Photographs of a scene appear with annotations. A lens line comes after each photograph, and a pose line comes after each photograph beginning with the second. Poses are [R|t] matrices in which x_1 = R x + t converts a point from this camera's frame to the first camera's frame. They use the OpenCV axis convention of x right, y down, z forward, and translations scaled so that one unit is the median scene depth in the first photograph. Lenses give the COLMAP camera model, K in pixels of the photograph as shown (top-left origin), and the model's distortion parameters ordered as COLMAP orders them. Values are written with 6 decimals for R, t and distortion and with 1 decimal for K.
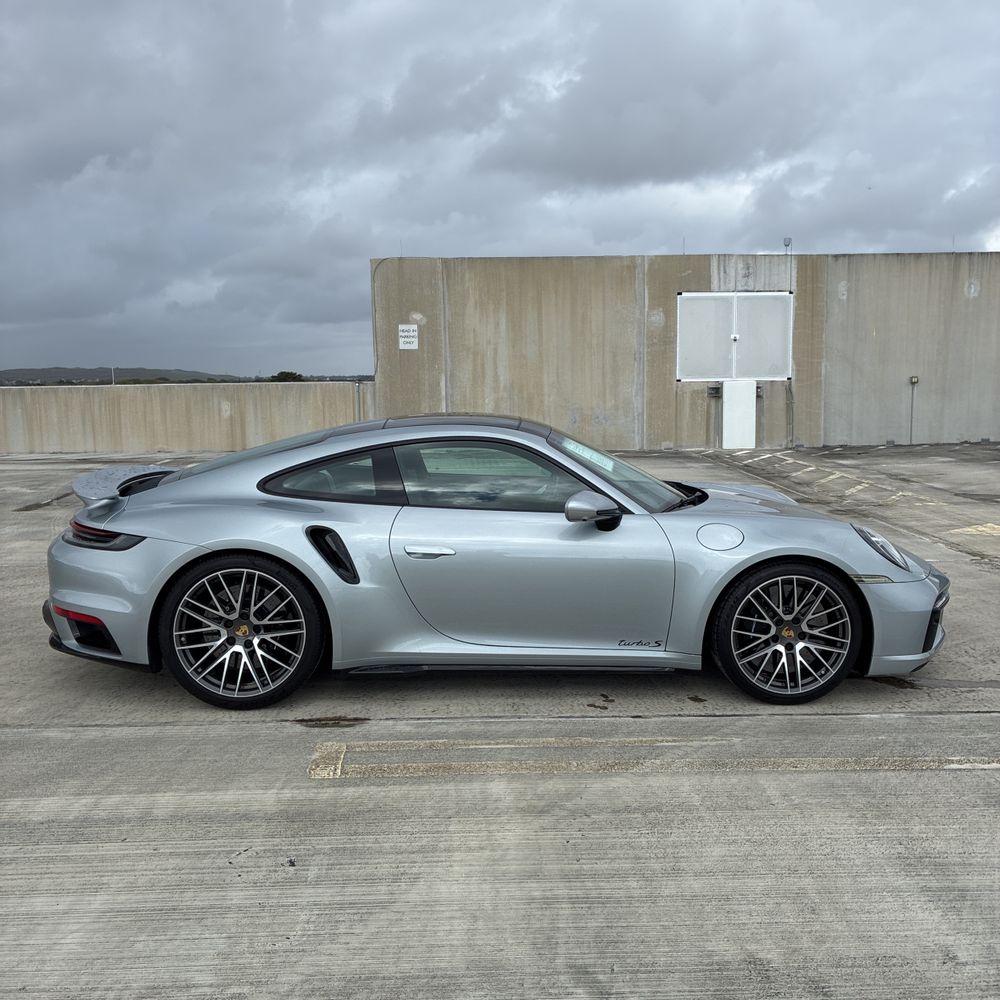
lens RADIAL K [[1017.3, 0, 504.0], [0, 1017.3, 498.4], [0, 0, 1]] dist [0.021311, 0.000000]
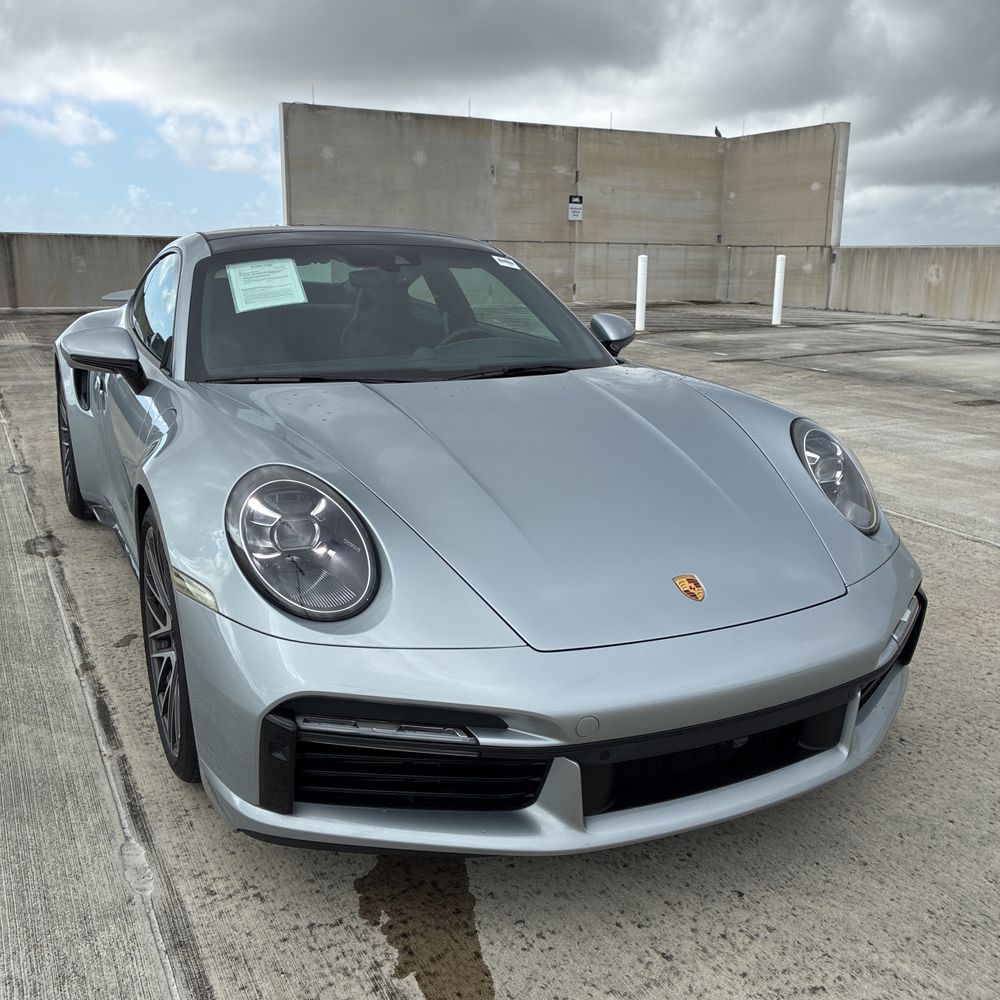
lens RADIAL K [[1017.3, 0, 509.9], [0, 1017.3, 499.8], [0, 0, 1]] dist [0.021311, 0.000000]
pose [[0.420212, 0.233926, -0.876756, 0.794249], [-0.129108, 0.971784, 0.197401, -0.062075], [0.898194, 0.030246, 0.438557, 0.924045]]
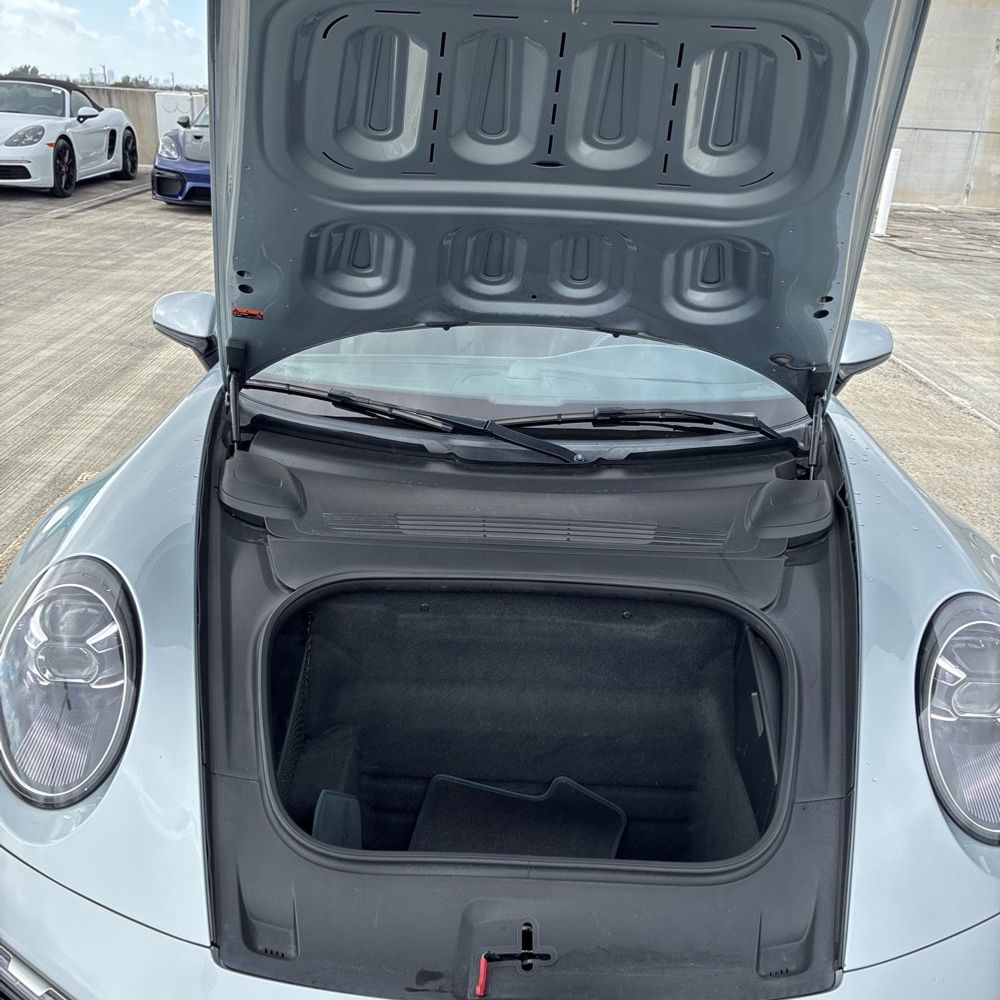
lens RADIAL K [[1017.3, 0, 502.7], [0, 1017.3, 496.3], [0, 0, 1]] dist [0.021311, 0.000000]
pose [[-0.039592, 0.371536, -0.927574, 0.662662], [-0.170856, 0.912113, 0.372636, -0.149186], [0.984500, 0.173235, 0.027366, 1.154579]]
